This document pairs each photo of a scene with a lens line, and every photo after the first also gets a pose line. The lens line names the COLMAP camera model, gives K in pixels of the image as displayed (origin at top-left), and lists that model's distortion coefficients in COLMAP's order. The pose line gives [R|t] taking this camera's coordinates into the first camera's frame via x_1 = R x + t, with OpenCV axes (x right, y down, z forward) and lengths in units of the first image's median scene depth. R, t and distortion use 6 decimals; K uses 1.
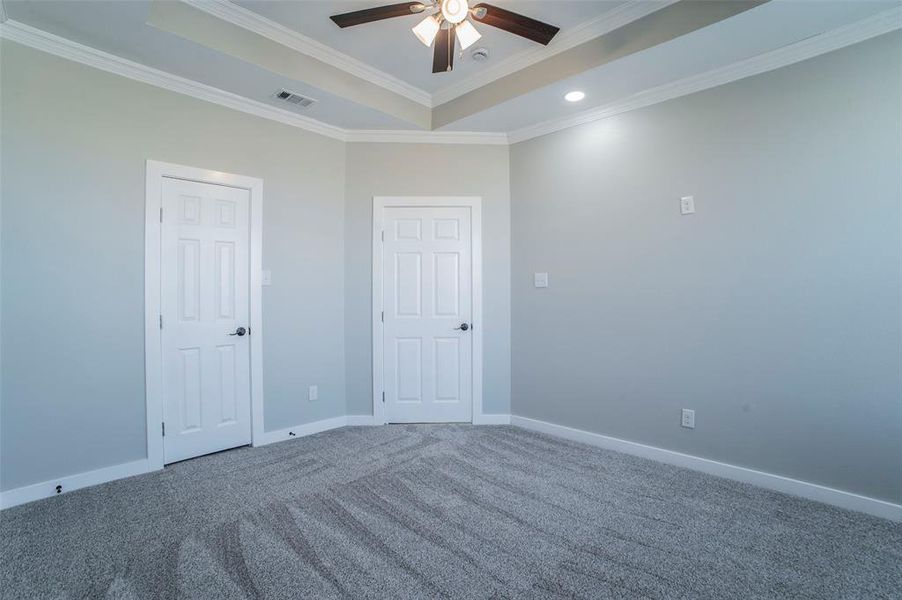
lens RADIAL K [[409.8, 0, 449.9], [0, 409.8, 293.2], [0, 0, 1]] dist [-0.101341, 0.037873]
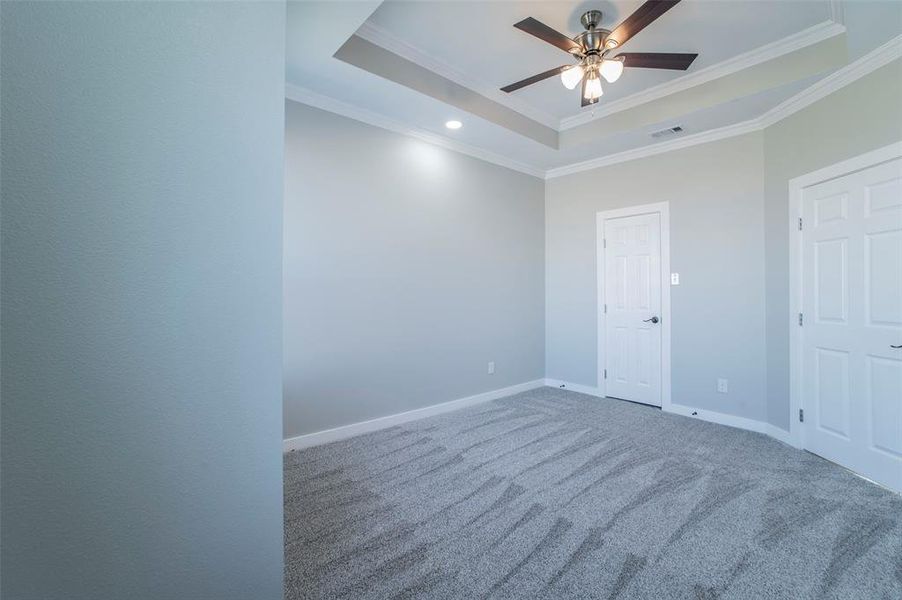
lens RADIAL K [[409.8, 0, 449.9], [0, 409.8, 293.2], [0, 0, 1]] dist [-0.101341, 0.037873]
pose [[-0.107749, 0.000266, -0.994178, 0.860666], [-0.009425, 0.999955, 0.001289, 0.011767], [0.994133, 0.009509, -0.107742, 0.448926]]
